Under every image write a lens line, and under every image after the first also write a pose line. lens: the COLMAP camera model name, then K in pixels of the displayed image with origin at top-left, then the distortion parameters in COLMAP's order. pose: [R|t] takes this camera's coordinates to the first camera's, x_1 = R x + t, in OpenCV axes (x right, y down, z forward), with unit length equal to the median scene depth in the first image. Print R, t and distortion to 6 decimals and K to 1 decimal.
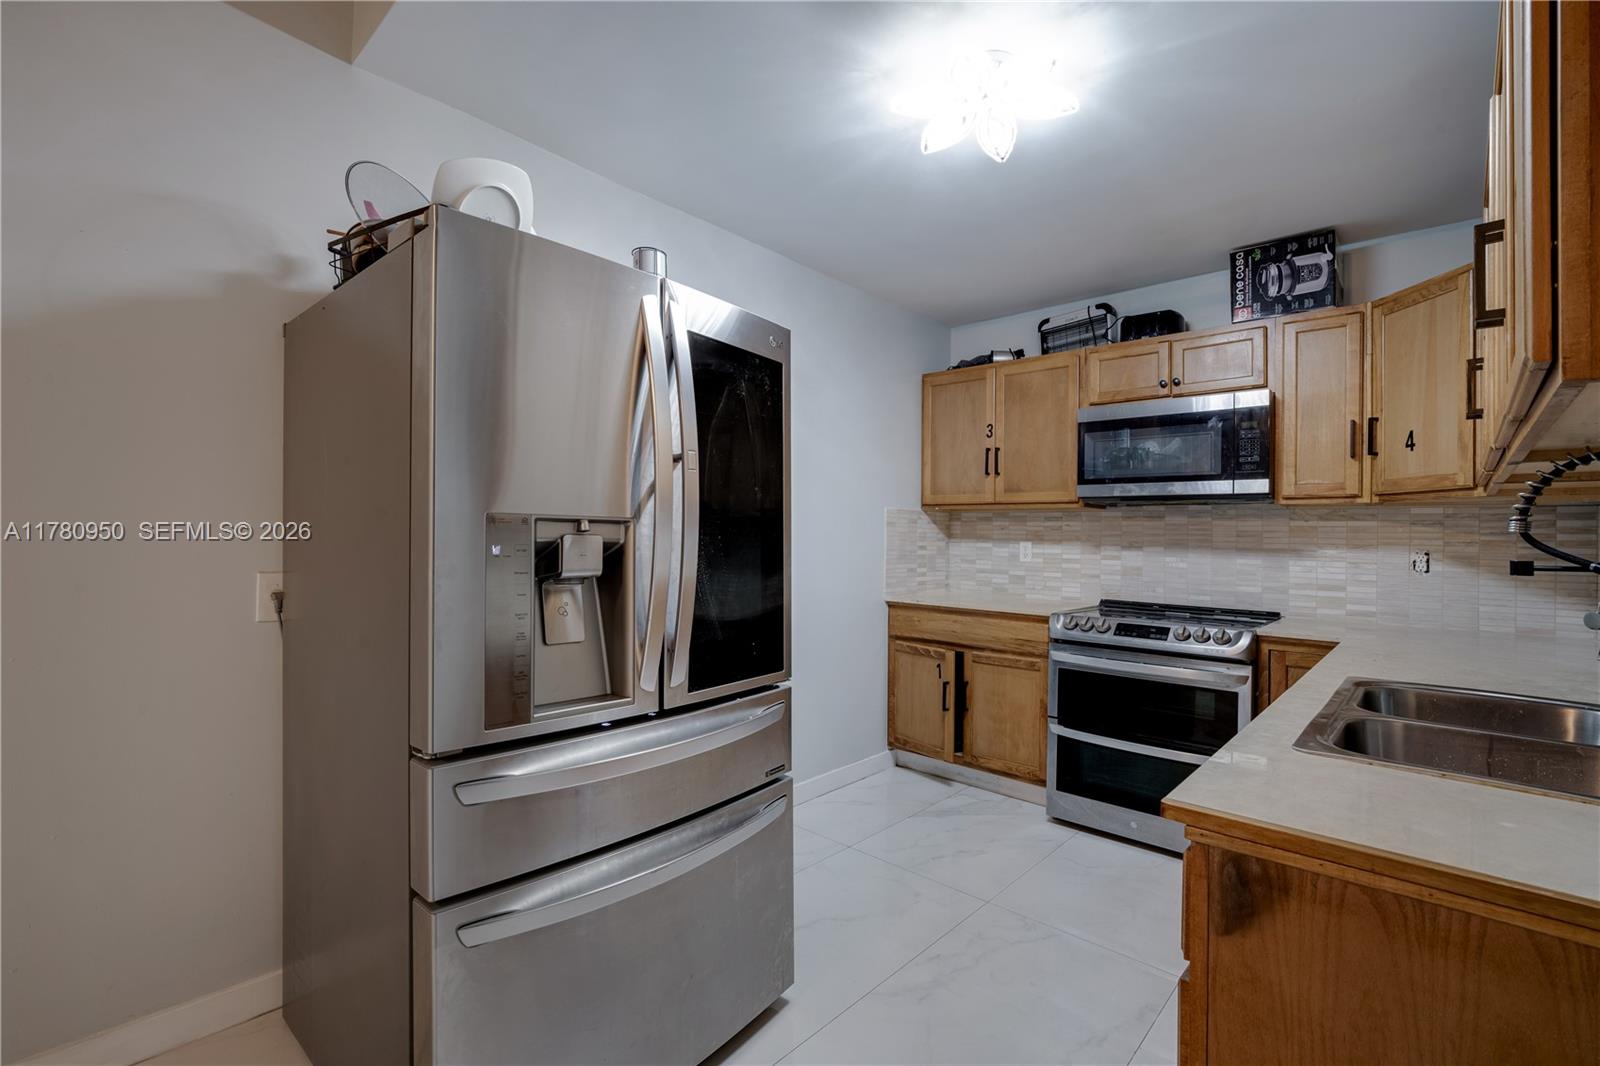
lens RADIAL K [[712.7, 0, 798.5], [0, 712.7, 535.7], [0, 0, 1]] dist [-0.003724, -0.000507]
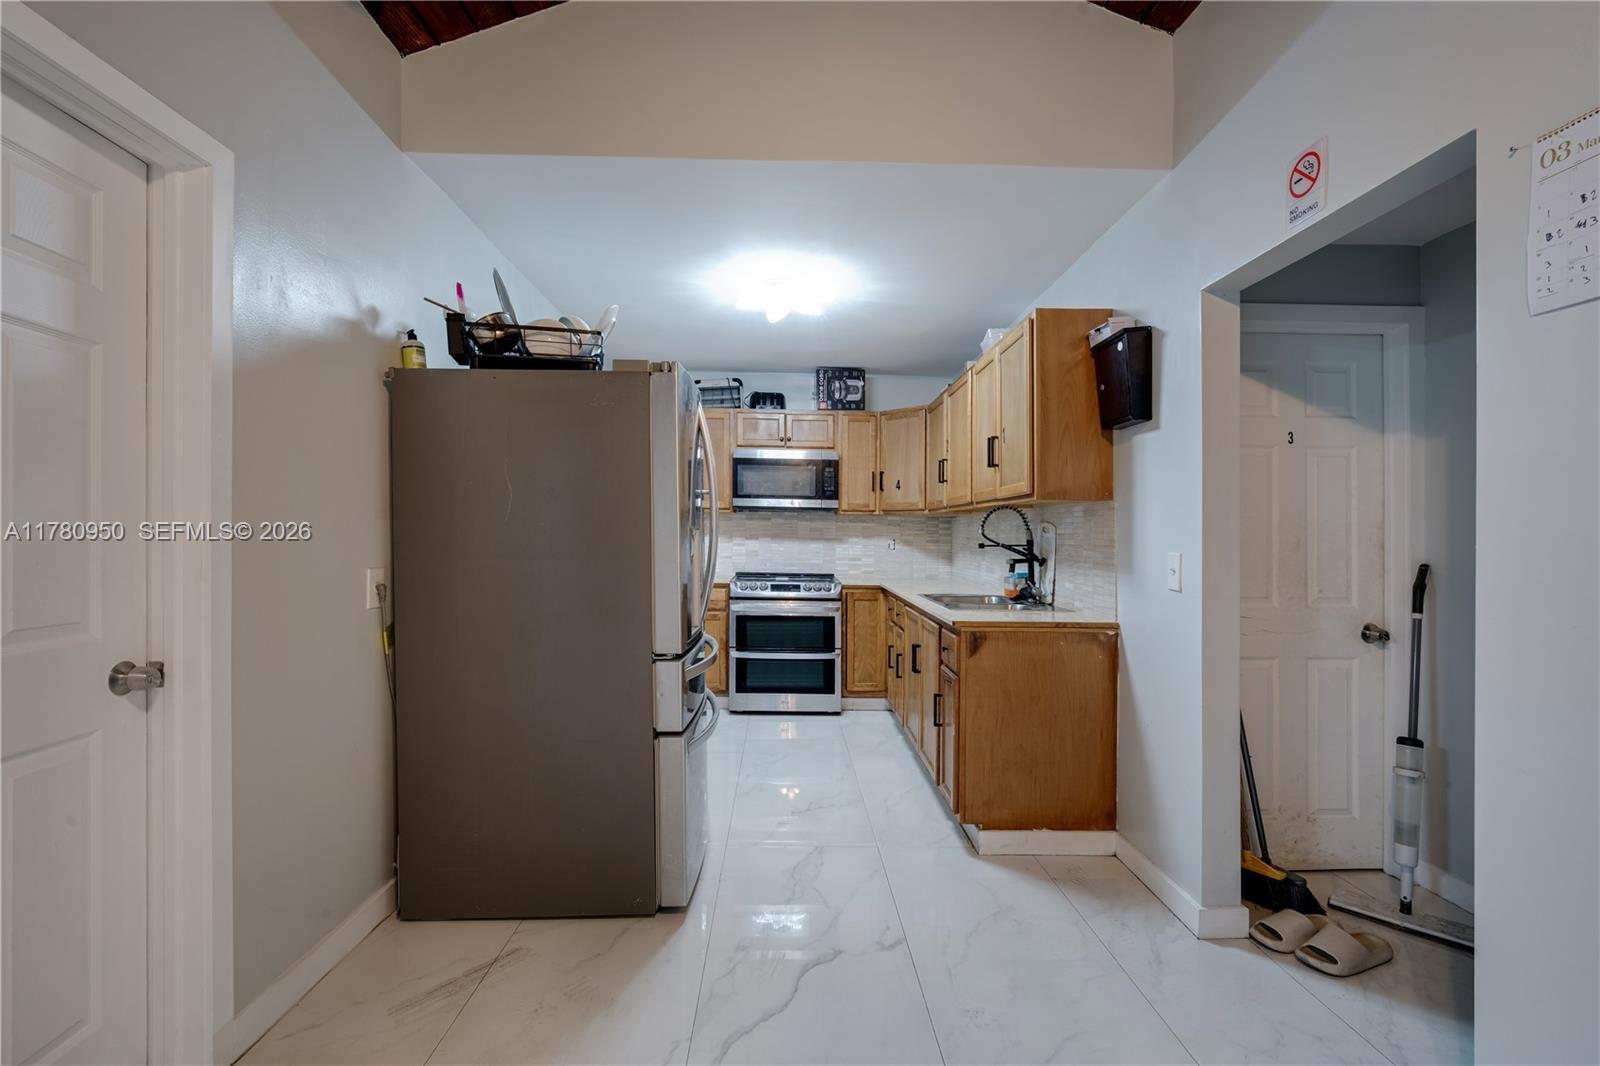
lens RADIAL K [[712.7, 0, 802.5], [0, 712.7, 532.6], [0, 0, 1]] dist [-0.003724, -0.000507]
pose [[0.717972, -0.004832, 0.696055, -0.663524], [-0.003644, 0.999936, 0.010700, -0.015488], [-0.696062, -0.010219, 0.717909, -0.243960]]
